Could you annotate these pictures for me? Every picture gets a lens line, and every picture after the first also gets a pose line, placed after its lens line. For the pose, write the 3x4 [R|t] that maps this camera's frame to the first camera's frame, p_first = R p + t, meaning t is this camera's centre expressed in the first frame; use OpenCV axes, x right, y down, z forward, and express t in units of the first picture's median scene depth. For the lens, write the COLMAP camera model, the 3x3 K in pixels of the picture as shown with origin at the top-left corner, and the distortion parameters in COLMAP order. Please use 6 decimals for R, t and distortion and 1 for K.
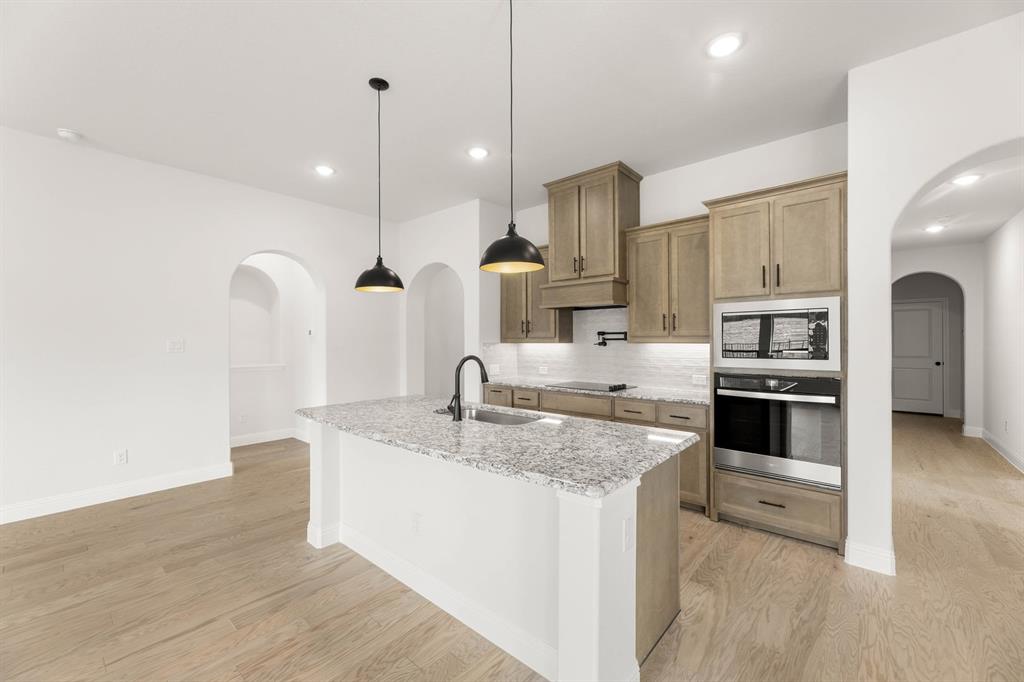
lens RADIAL K [[412.1, 0, 507.4], [0, 412.1, 340.8], [0, 0, 1]] dist [-0.001184, 0.000158]
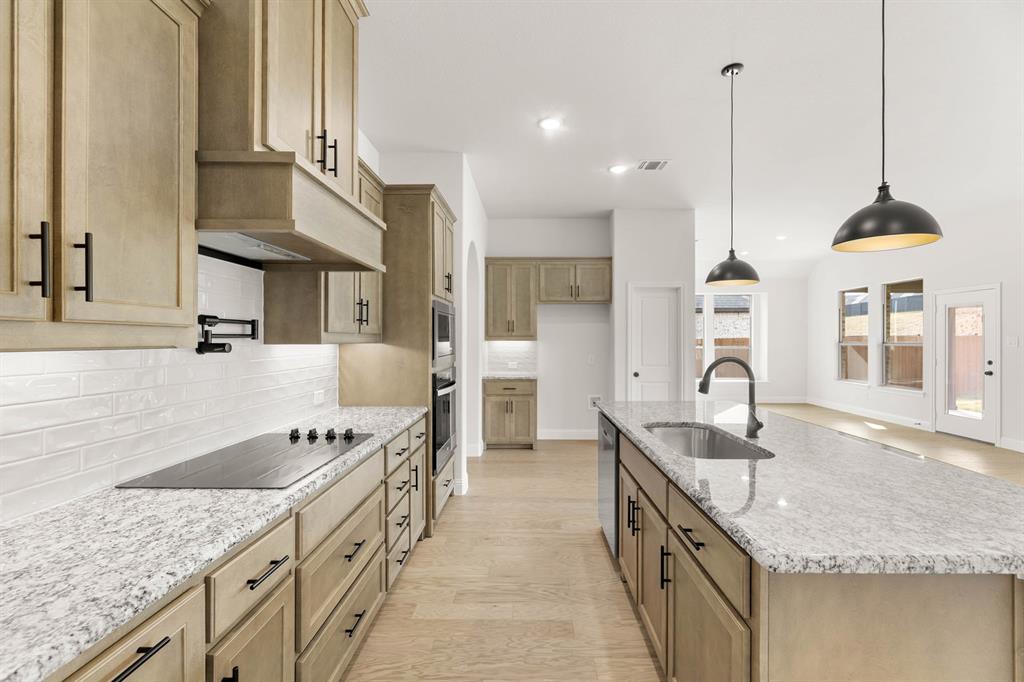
lens RADIAL K [[429.9, 0, 512.0], [0, 429.9, 341.0], [0, 0, 1]] dist [-0.000548, 0.000012]
pose [[-0.631424, 0.001298, 0.775437, -0.288292], [0.002886, 0.999996, 0.000676, 0.002314], [-0.775432, 0.002665, -0.631425, 1.161607]]
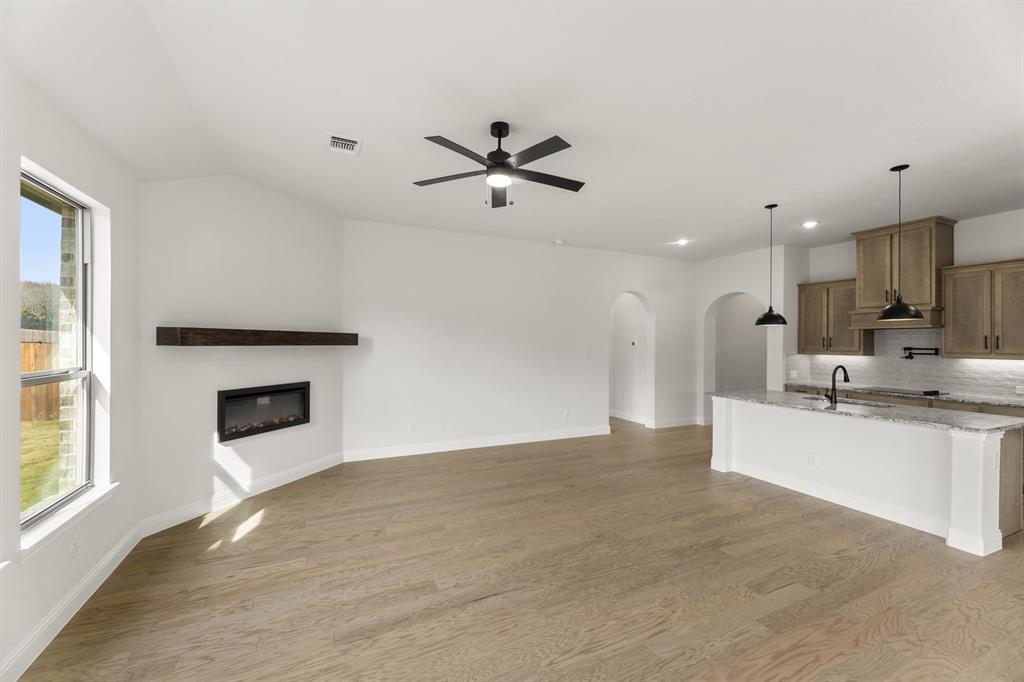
lens RADIAL K [[412.8, 0, 512.9], [0, 412.8, 342.3], [0, 0, 1]] dist [0.000343, 0.000277]
pose [[0.915503, 0.009377, -0.402202, -0.398740], [-0.010401, 0.999946, -0.000361, -0.027560], [0.402177, 0.004514, 0.915551, -0.673128]]
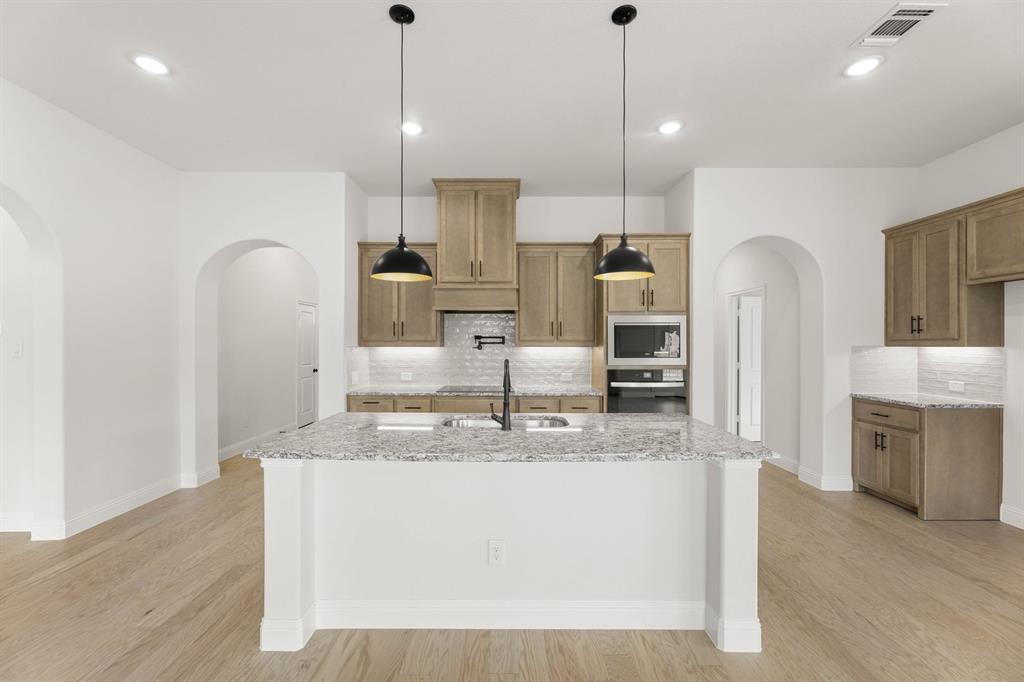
lens RADIAL K [[417.0, 0, 511.0], [0, 417.0, 346.6], [0, 0, 1]] dist [0.001804, 0.000181]
pose [[0.754054, 0.000709, 0.656812, -0.446571], [-0.002905, 0.999993, 0.002256, 0.002847], [-0.656806, -0.003609, 0.754051, 0.177488]]
